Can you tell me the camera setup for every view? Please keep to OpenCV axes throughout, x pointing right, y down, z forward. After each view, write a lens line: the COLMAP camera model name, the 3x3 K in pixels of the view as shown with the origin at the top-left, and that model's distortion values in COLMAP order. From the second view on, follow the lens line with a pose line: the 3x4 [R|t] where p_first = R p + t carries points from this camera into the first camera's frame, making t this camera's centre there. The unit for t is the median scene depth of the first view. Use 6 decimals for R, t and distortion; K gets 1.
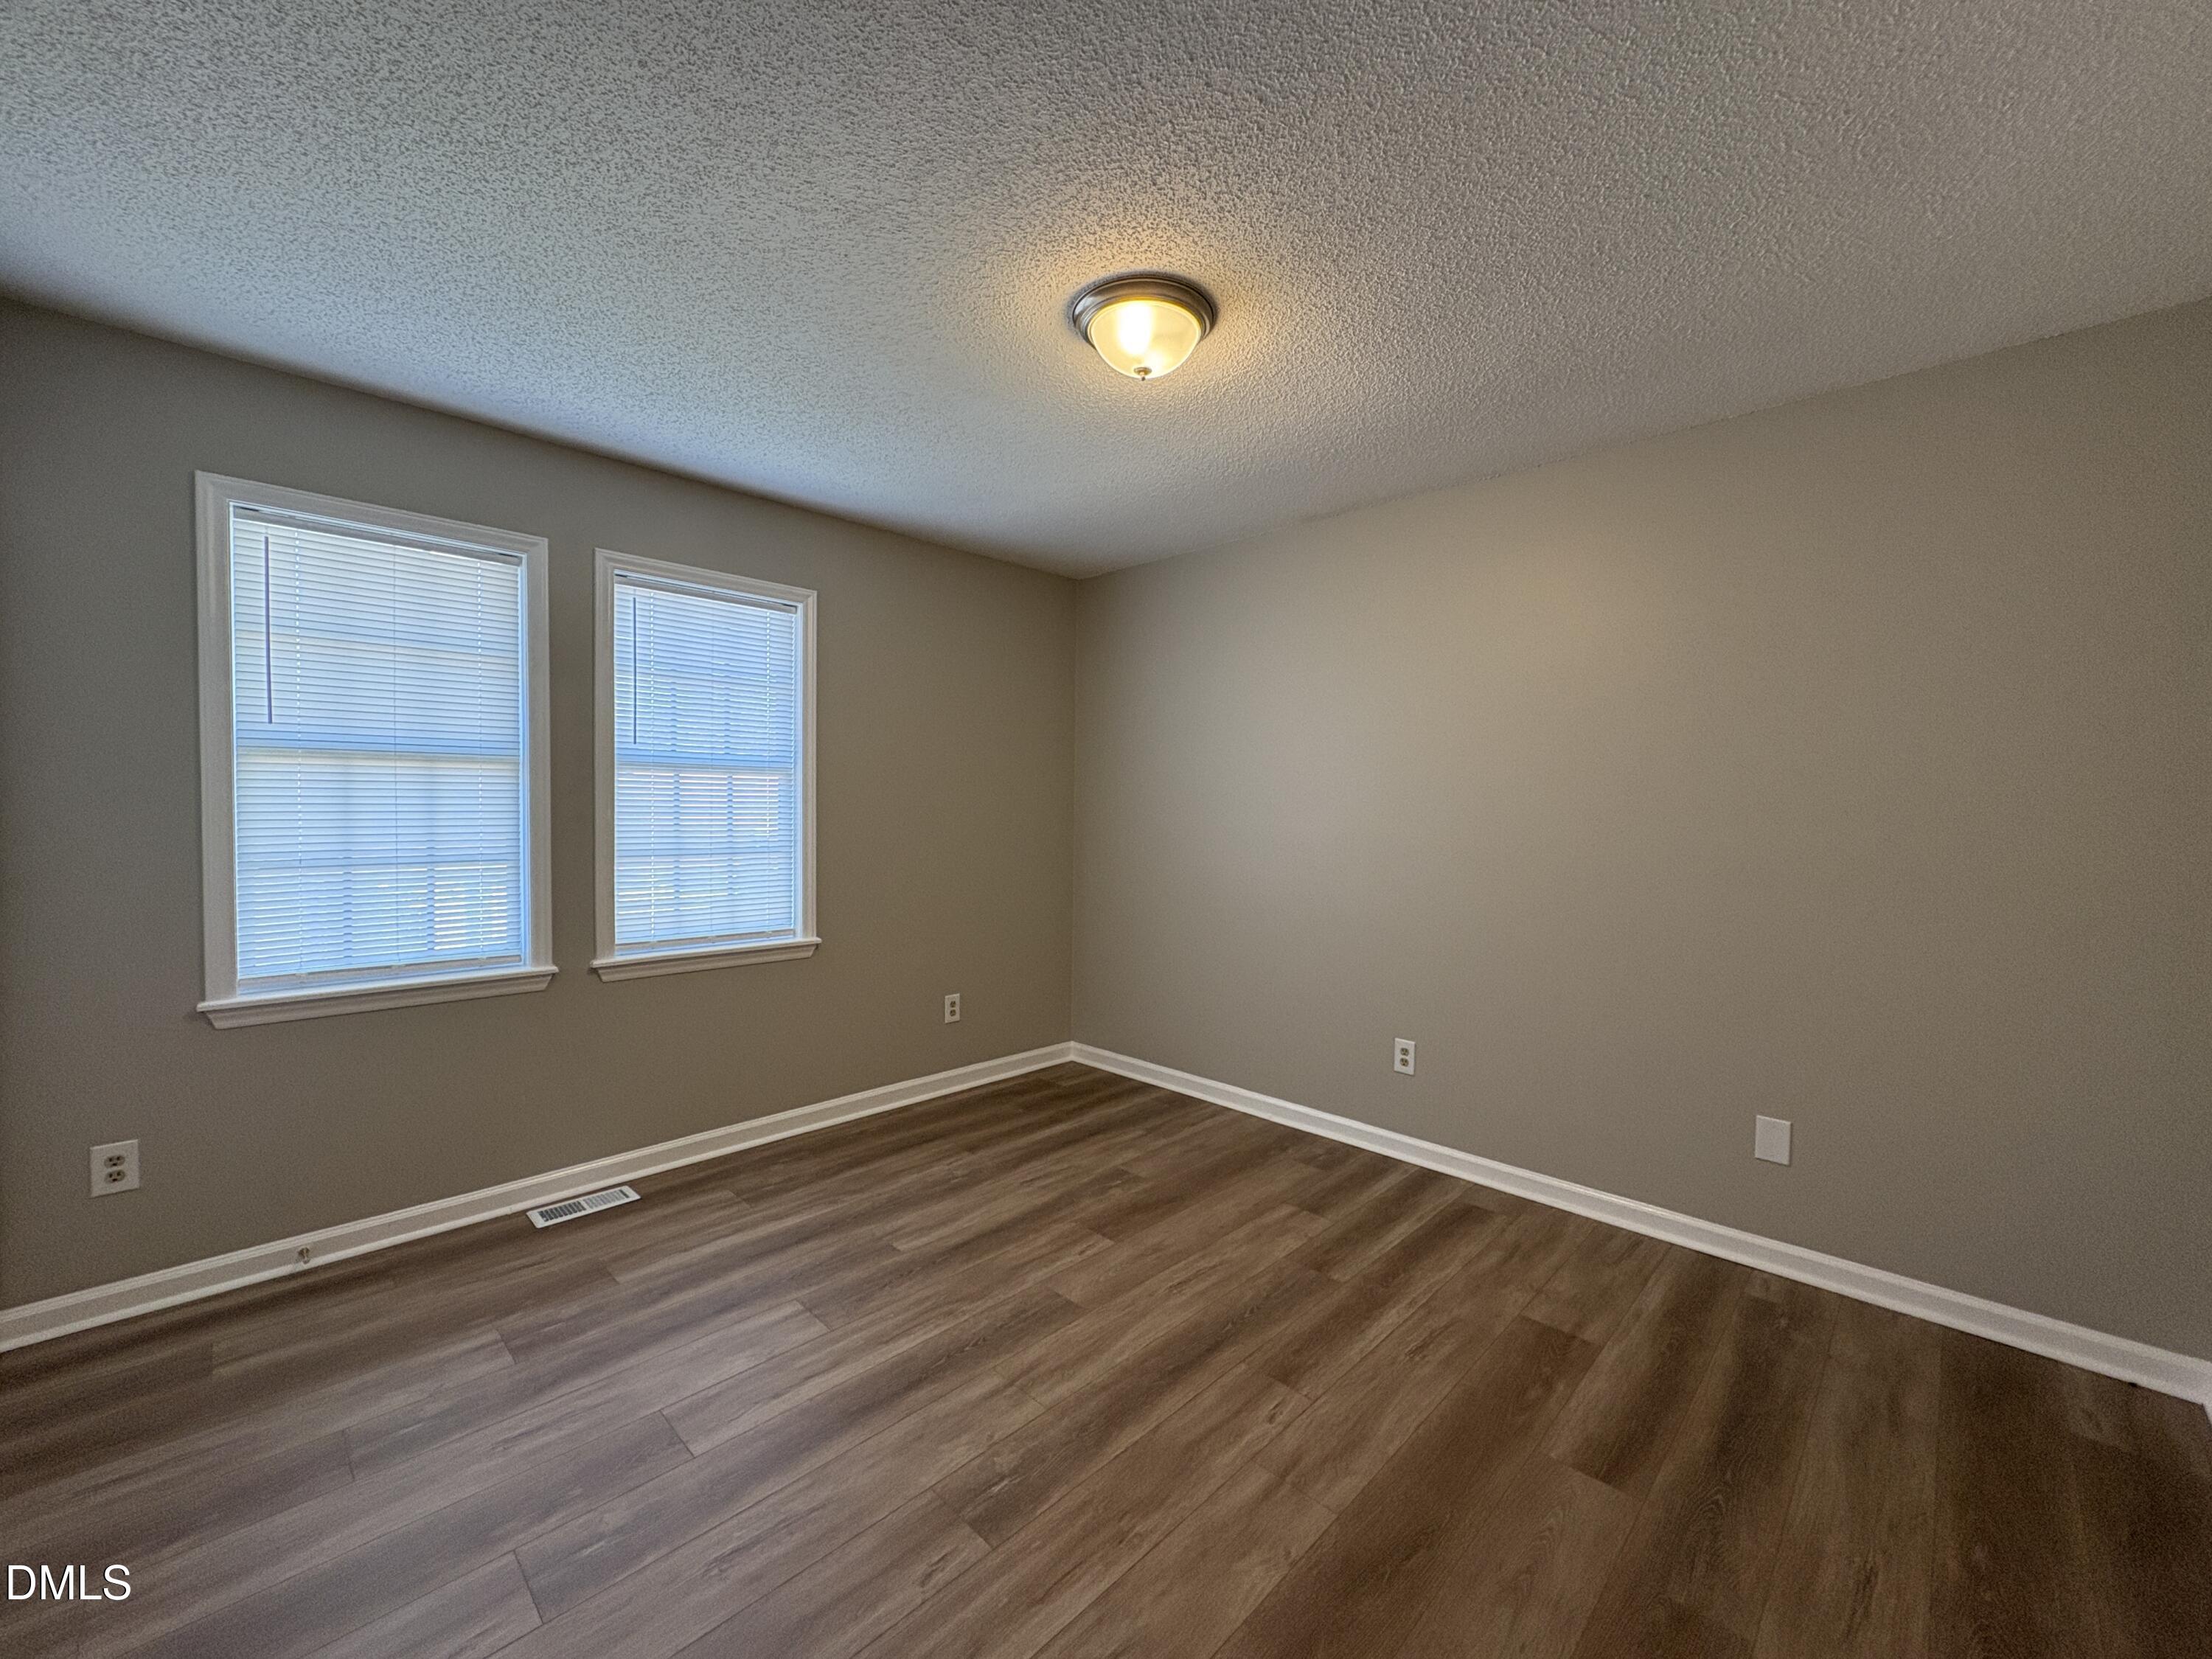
lens RADIAL K [[876.2, 0, 1106.0], [0, 876.2, 829.5], [0, 0, 1]] dist [0.001173, -0.000035]
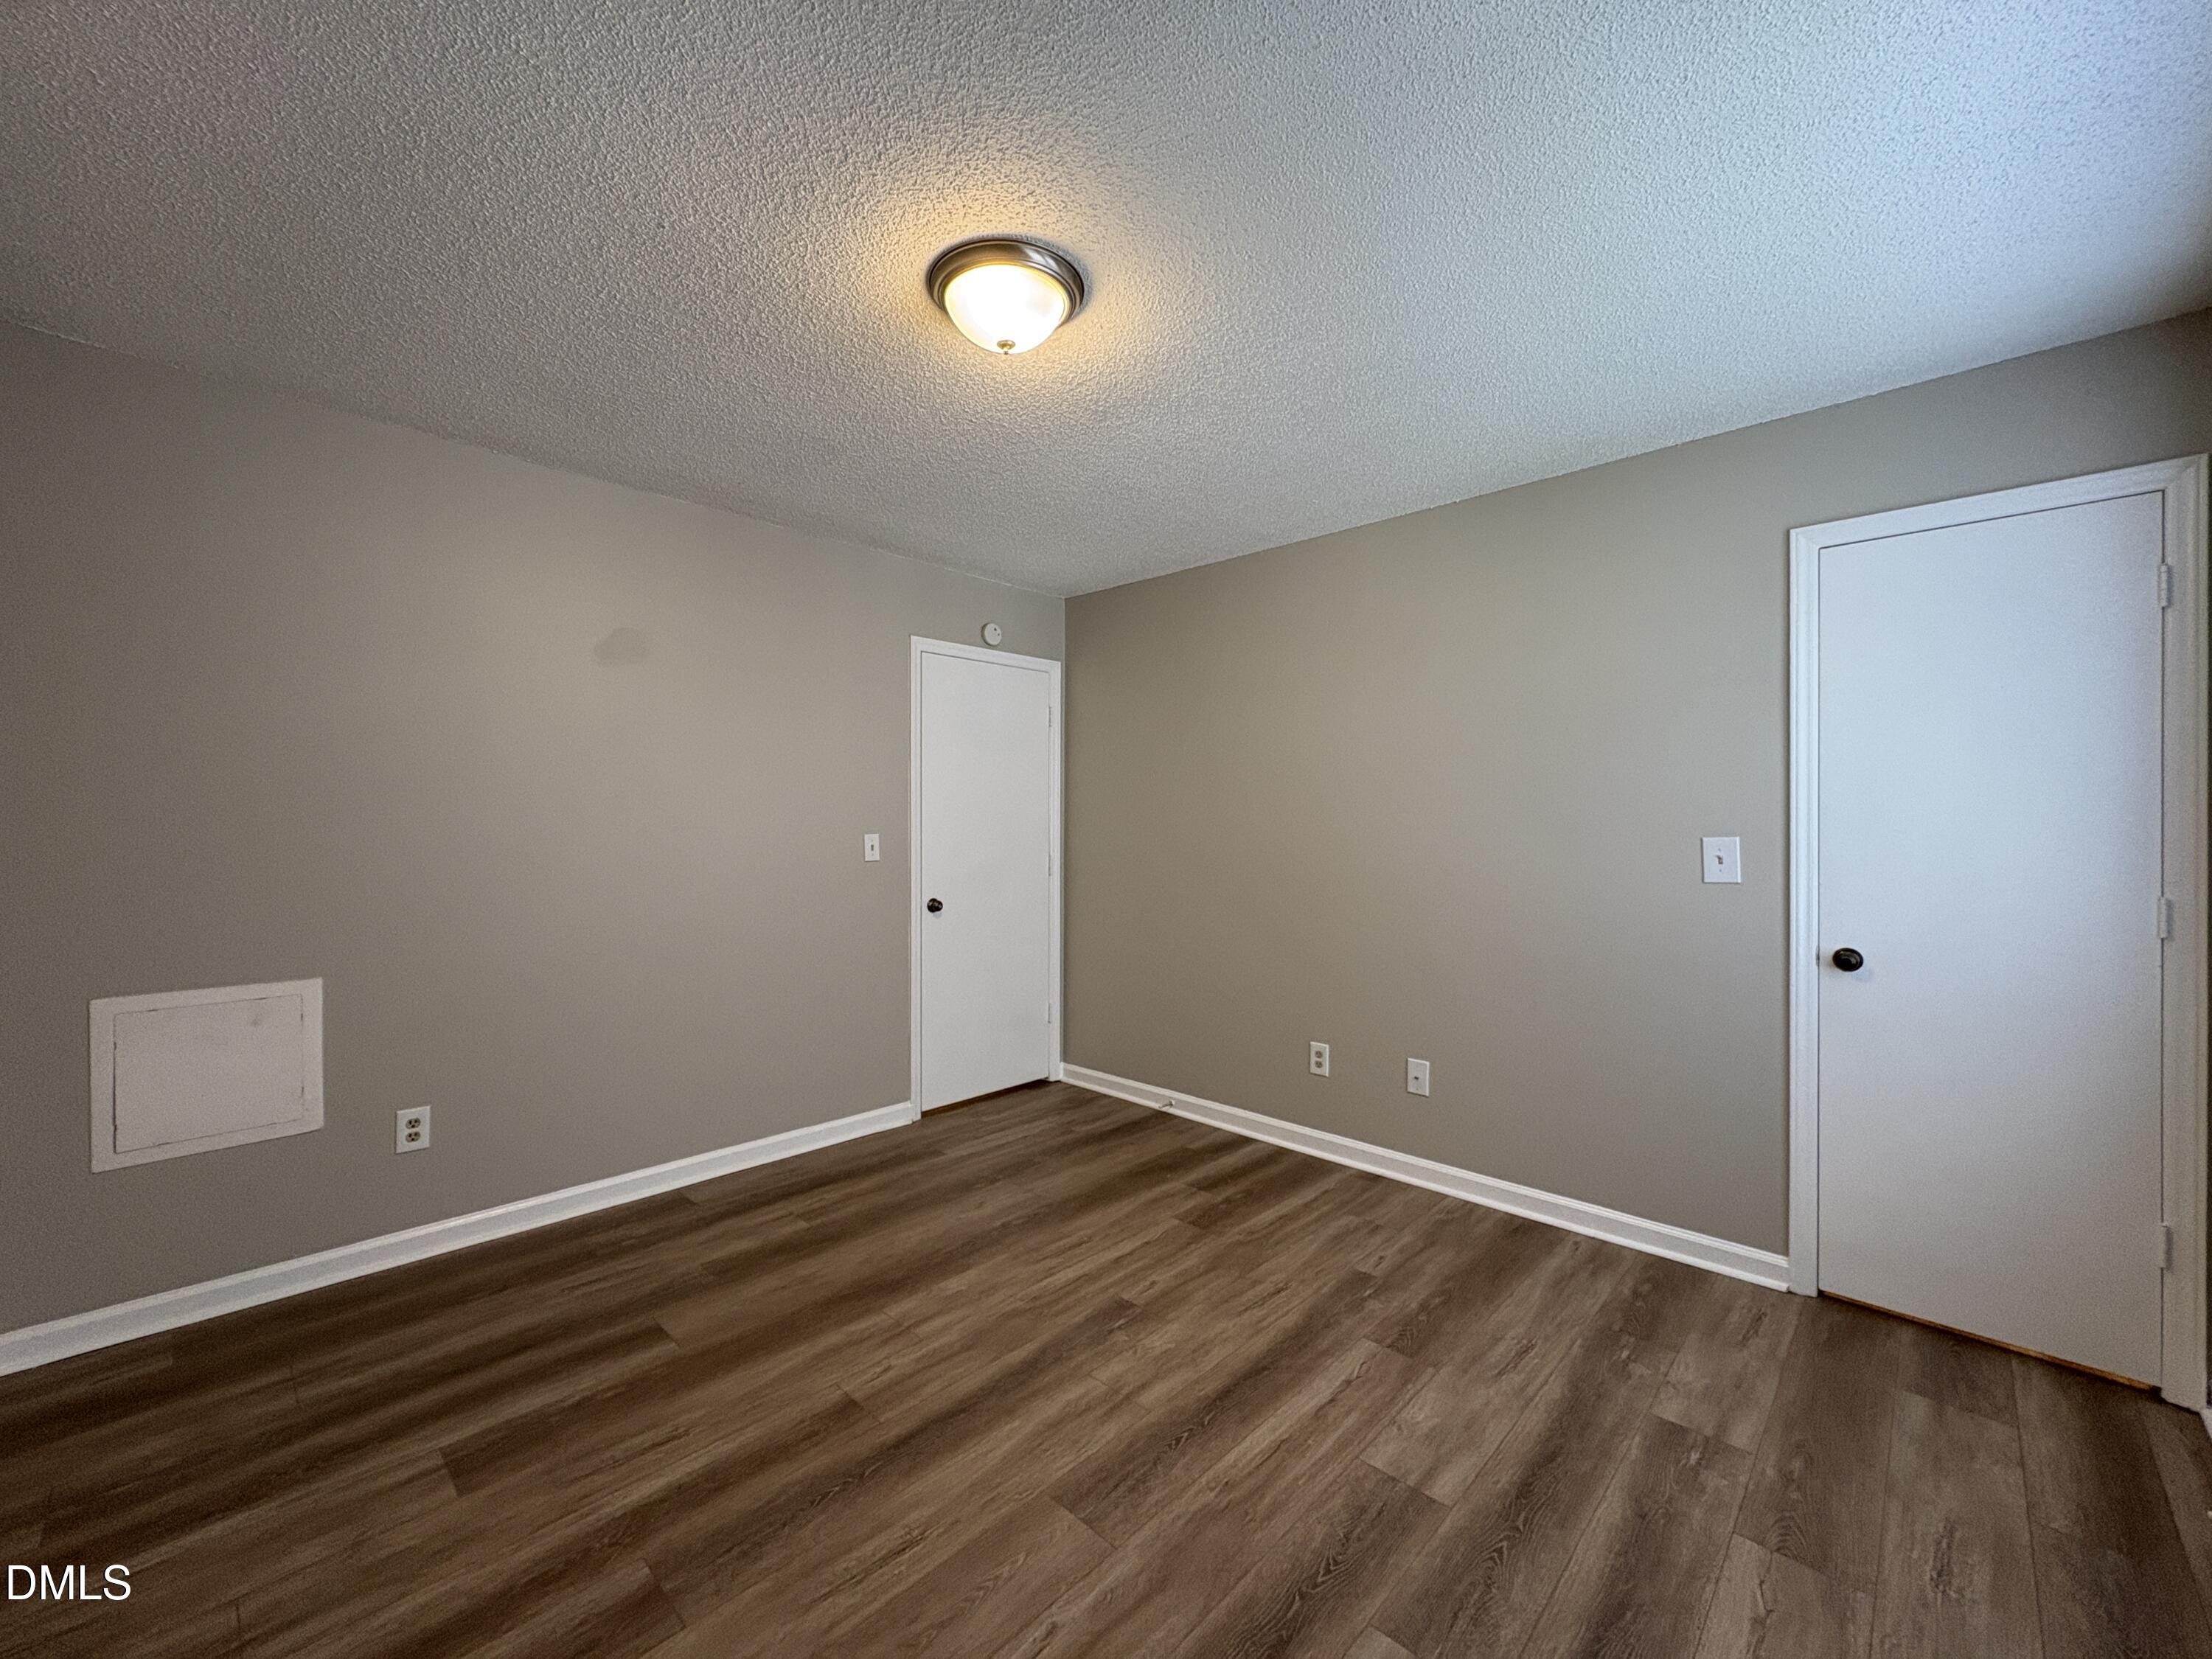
lens RADIAL K [[876.2, 0, 1106.0], [0, 876.2, 829.5], [0, 0, 1]] dist [0.001173, -0.000035]
pose [[-0.999825, -0.015605, -0.010308, -0.063602], [-0.015992, 0.999129, 0.038546, -0.055355], [0.009697, 0.038704, -0.999204, 2.008299]]
